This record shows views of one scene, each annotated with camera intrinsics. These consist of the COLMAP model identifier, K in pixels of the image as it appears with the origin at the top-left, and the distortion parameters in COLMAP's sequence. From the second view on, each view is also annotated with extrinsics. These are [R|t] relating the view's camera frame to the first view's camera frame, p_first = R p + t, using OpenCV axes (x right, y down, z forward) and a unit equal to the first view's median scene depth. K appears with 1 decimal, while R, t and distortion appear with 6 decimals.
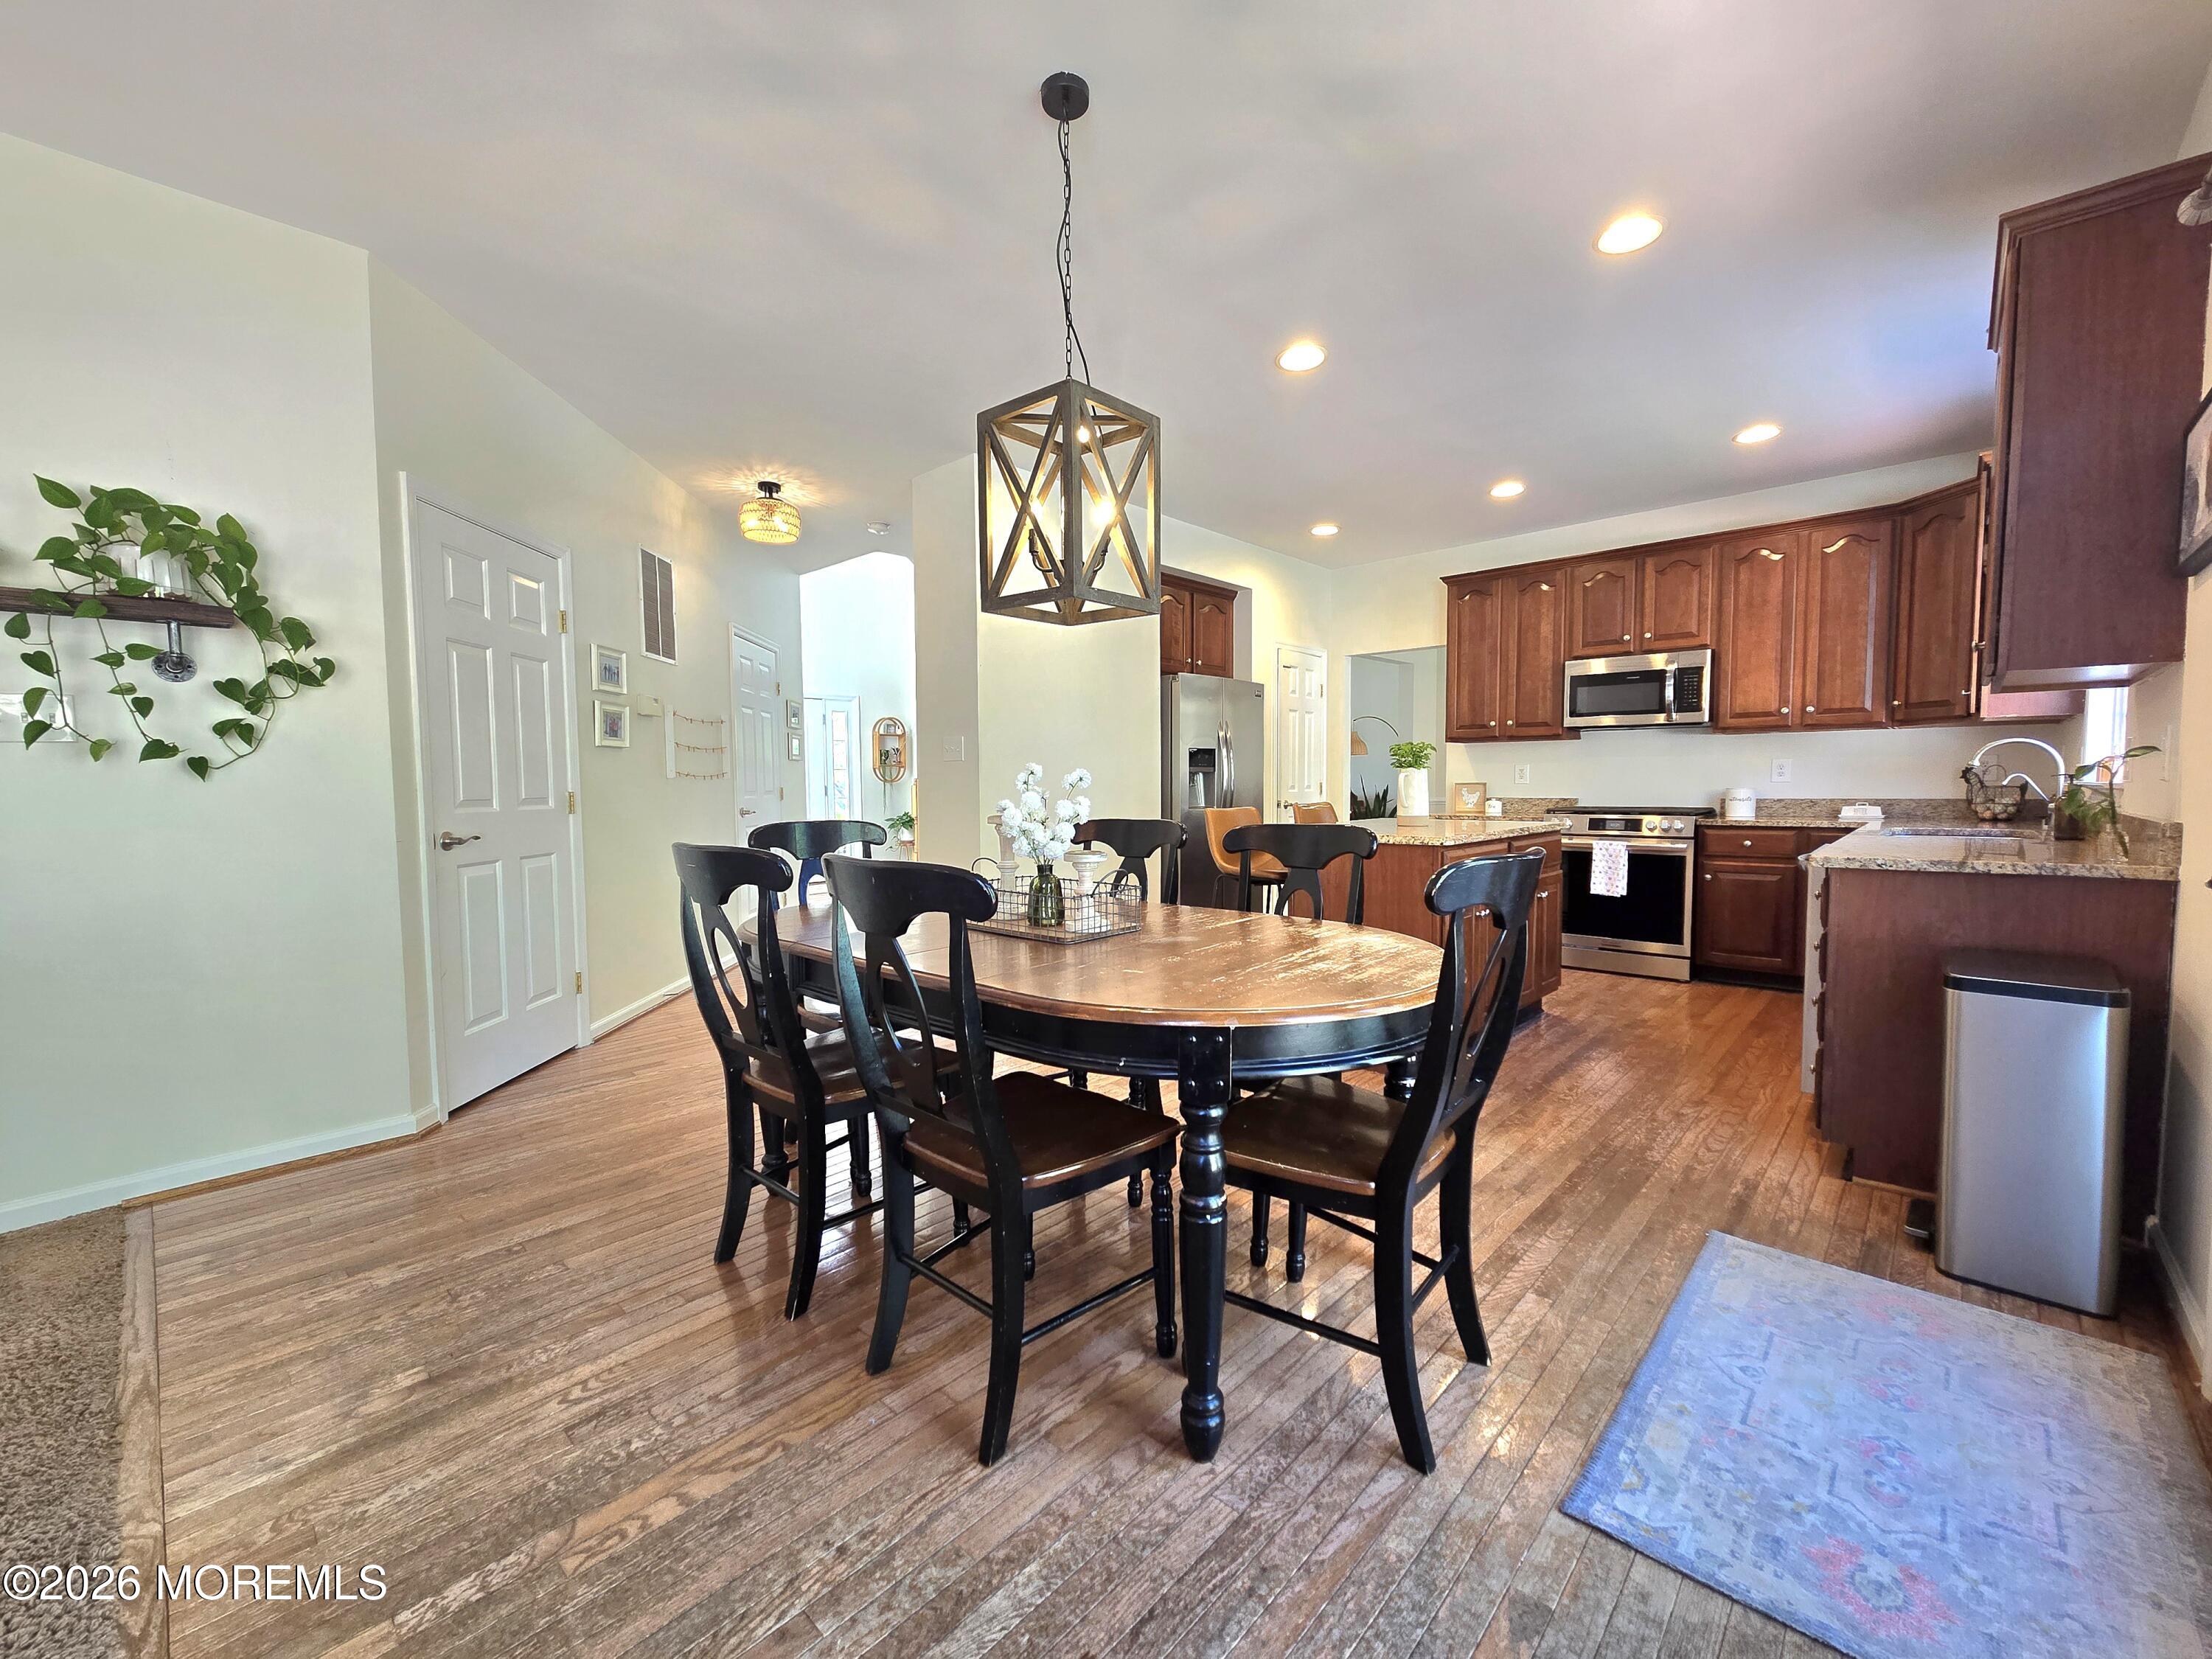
lens RADIAL K [[902.2, 0, 1107.2], [0, 902.2, 833.2], [0, 0, 1]] dist [0.000485, 0.000144]
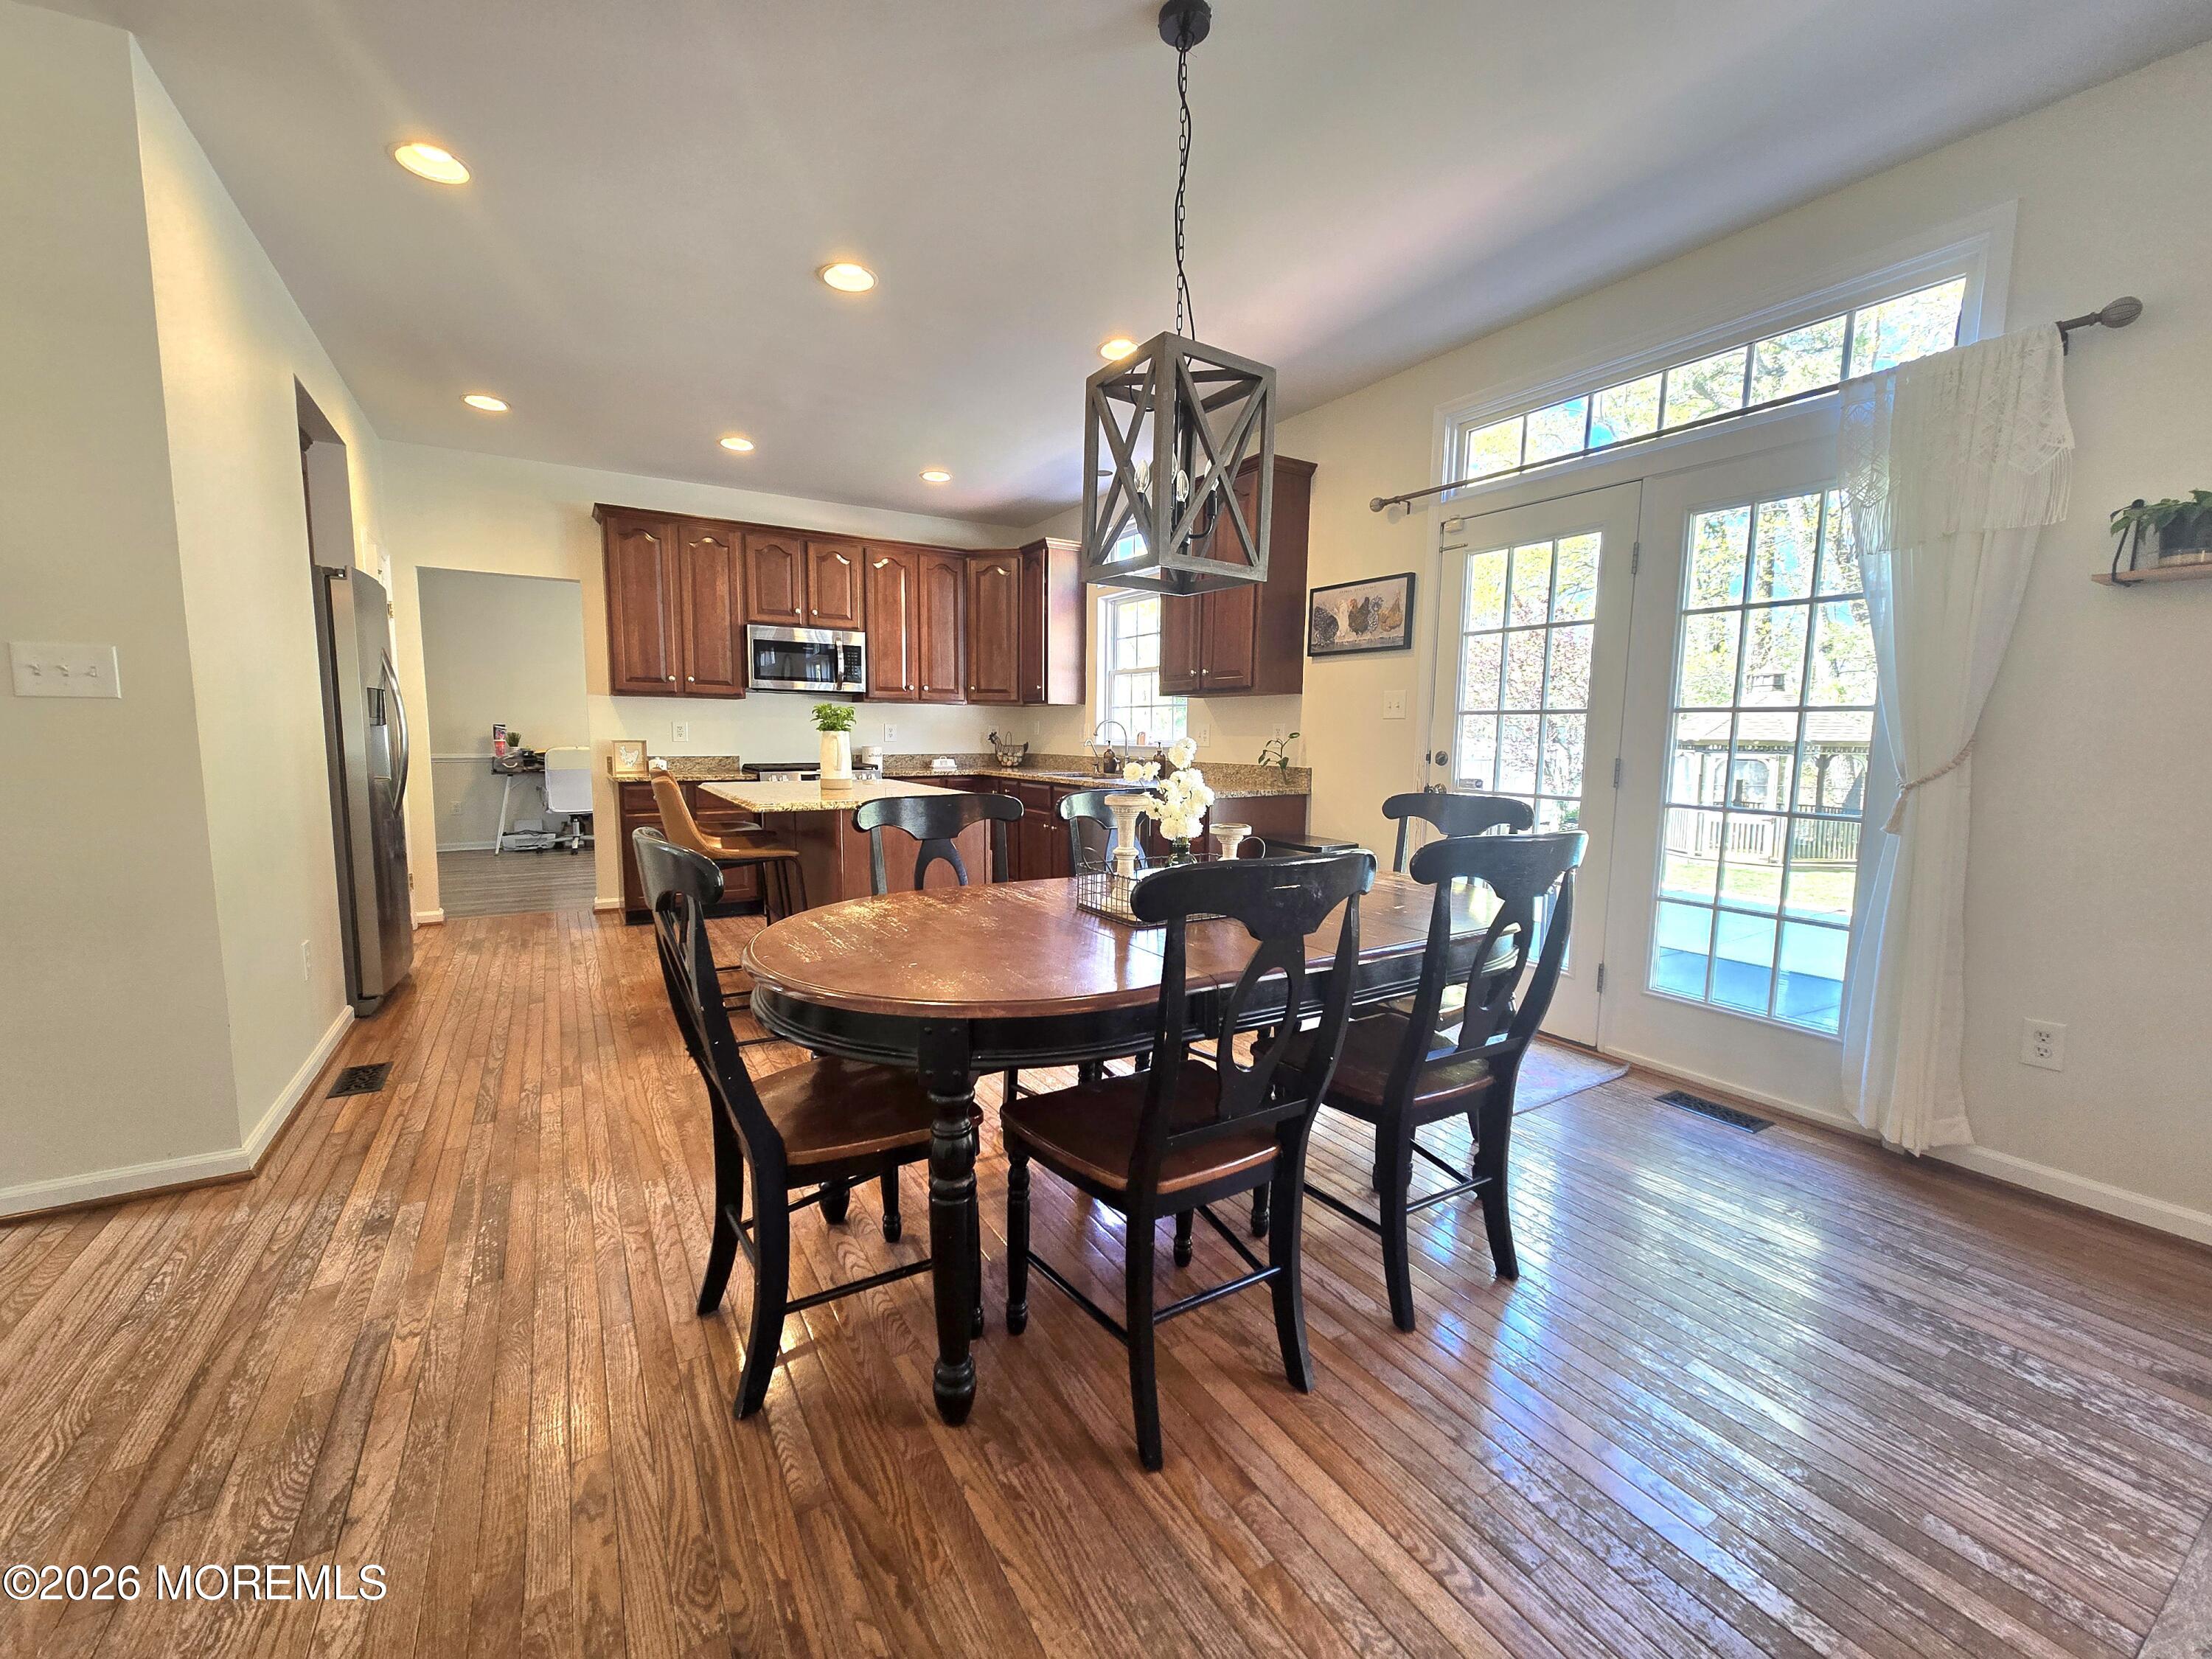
lens RADIAL K [[902.2, 0, 1107.2], [0, 902.2, 833.2], [0, 0, 1]] dist [0.000485, 0.000144]
pose [[0.270120, -0.099030, 0.957720, -0.451644], [0.042706, 0.994950, 0.090834, -0.030744], [-0.961879, 0.016364, 0.272985, 0.360178]]
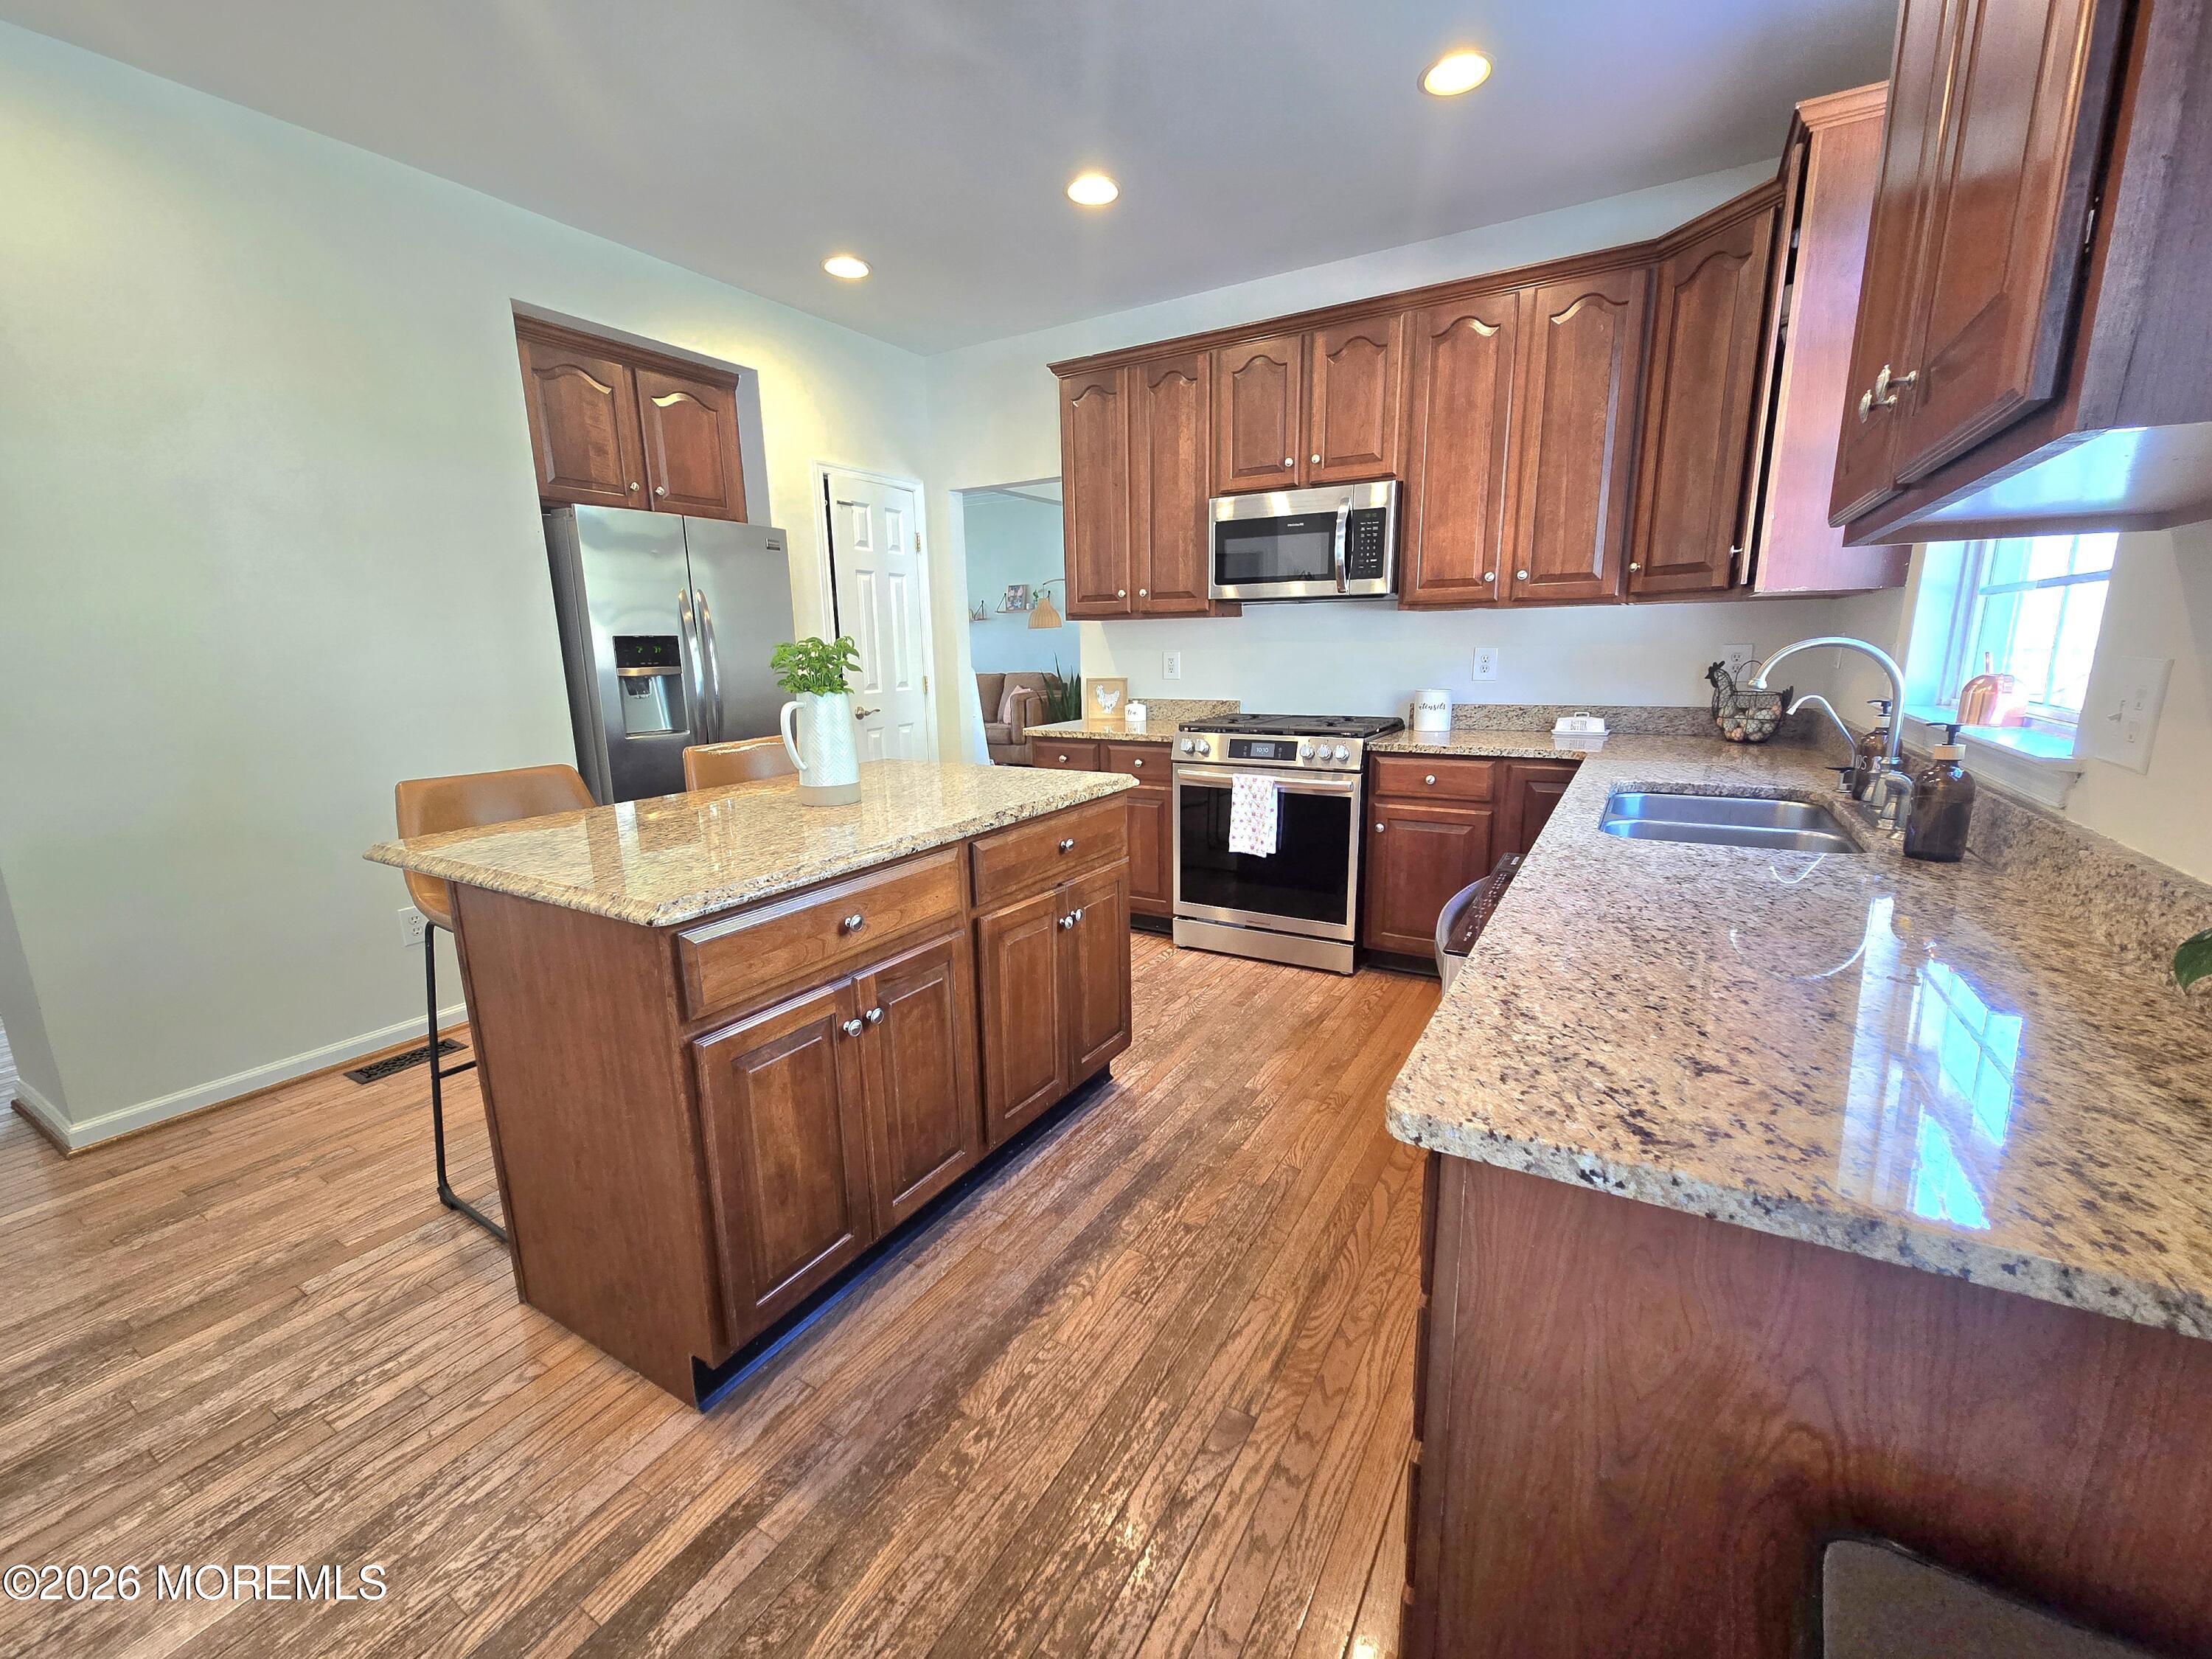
lens RADIAL K [[902.2, 0, 1107.2], [0, 902.2, 833.2], [0, 0, 1]] dist [0.000485, 0.000144]
pose [[0.977441, -0.054235, 0.204129, 0.320060], [0.023085, 0.988112, 0.151992, -0.055140], [-0.209945, -0.143851, 0.967073, 0.376697]]
